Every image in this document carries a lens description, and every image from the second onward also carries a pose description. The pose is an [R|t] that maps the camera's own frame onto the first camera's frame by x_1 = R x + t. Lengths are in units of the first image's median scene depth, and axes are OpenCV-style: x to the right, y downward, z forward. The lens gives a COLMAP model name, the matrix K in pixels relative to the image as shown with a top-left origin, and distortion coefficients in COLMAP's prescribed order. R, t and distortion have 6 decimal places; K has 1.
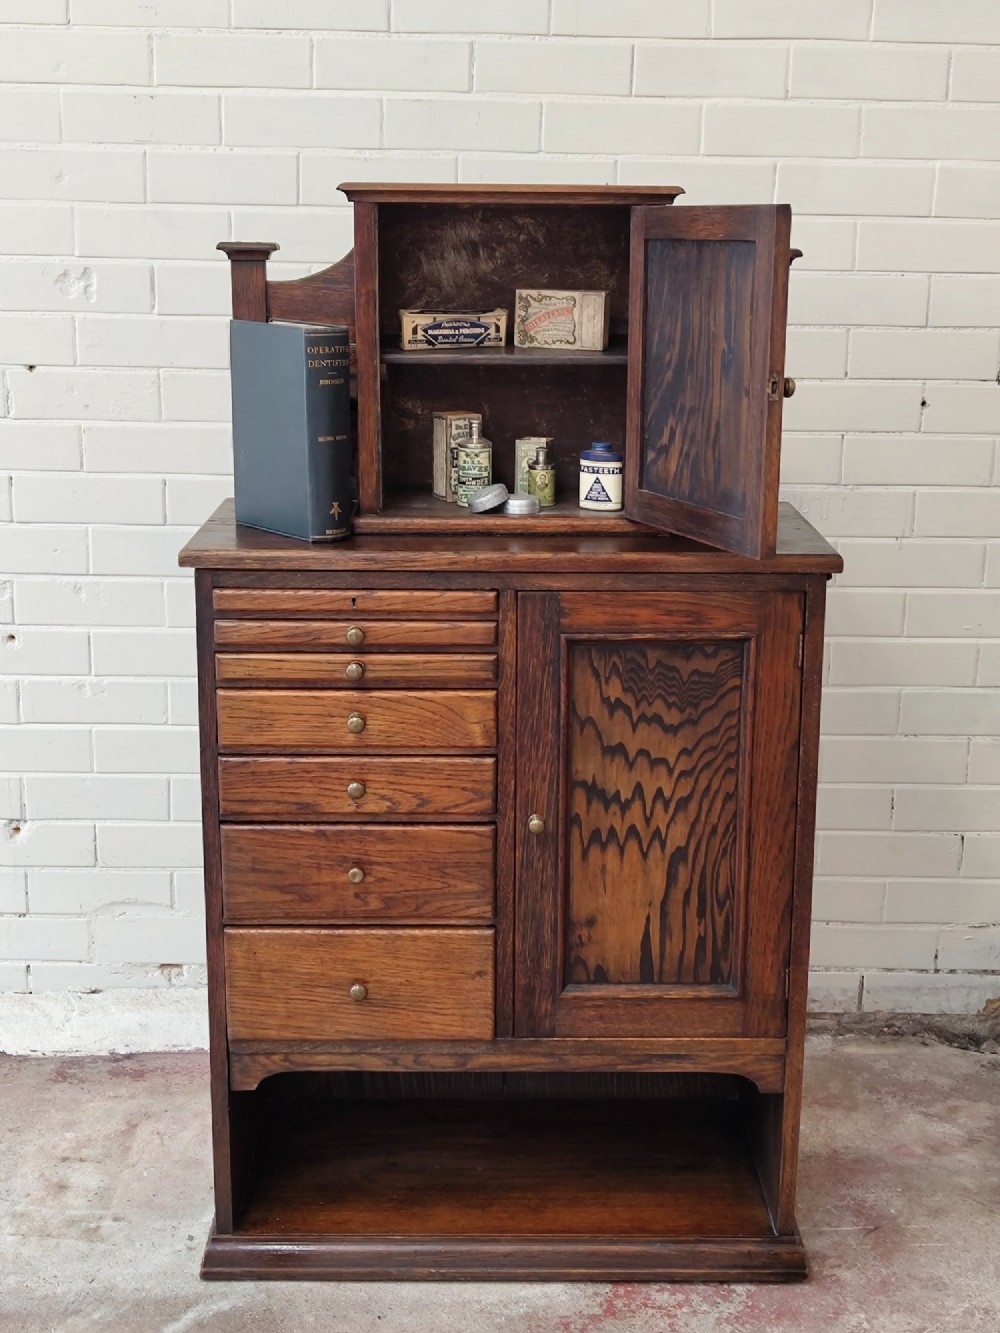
lens RADIAL K [[1822.2, 0, 482.0], [0, 1822.2, 673.4], [0, 0, 1]] dist [0.158318, -0.622329]
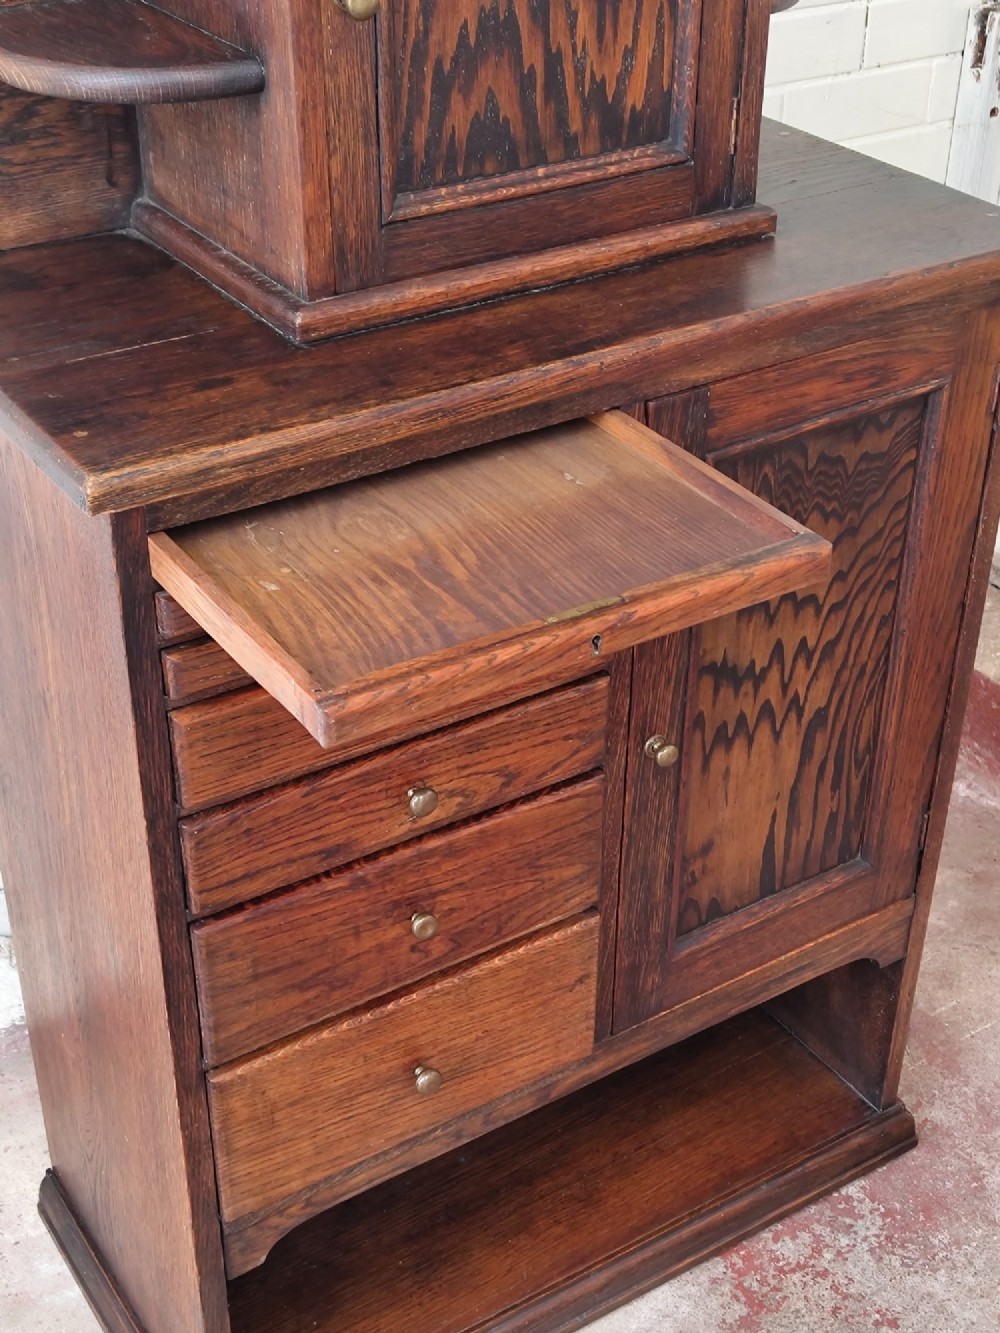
lens RADIAL K [[1846.3, 0, 482.7], [0, 1846.3, 697.4], [0, 0, 1]] dist [0.147319, -0.603505]
pose [[0.844096, -0.295792, 0.447223, -0.290447], [0.135782, 0.924805, 0.355385, -0.162012], [-0.518714, -0.239254, 0.820788, 0.508903]]
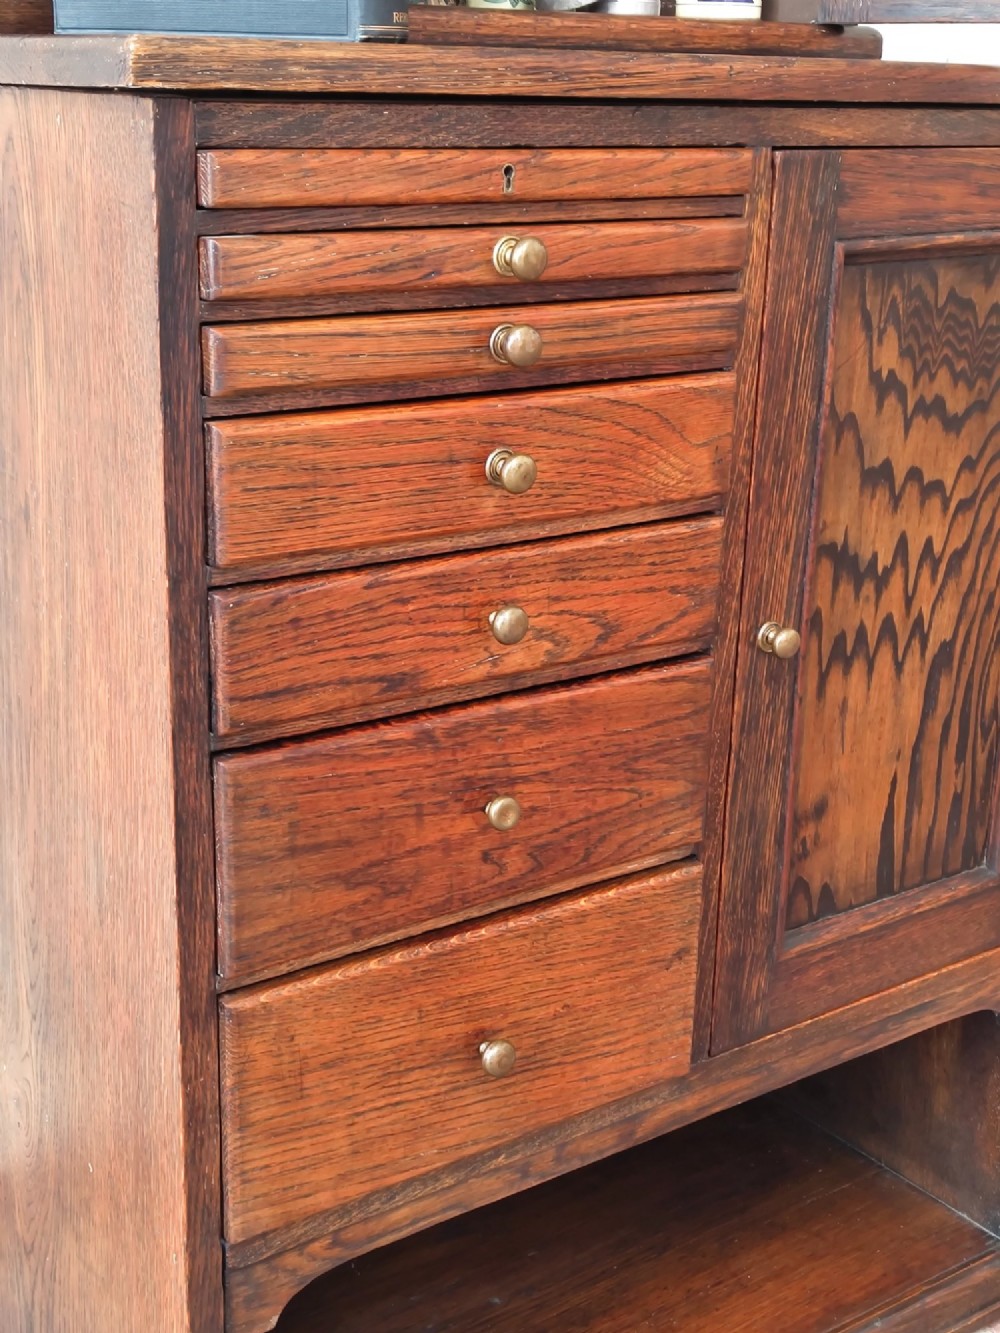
lens RADIAL K [[1847.6, 0, 488.2], [0, 1847.6, 692.0], [0, 0, 1]] dist [0.160666, -0.663569]
pose [[0.812081, -0.172777, 0.557380, -0.317060], [0.127524, 0.984620, 0.119417, 0.024751], [-0.569440, -0.025897, 0.821625, 0.609912]]
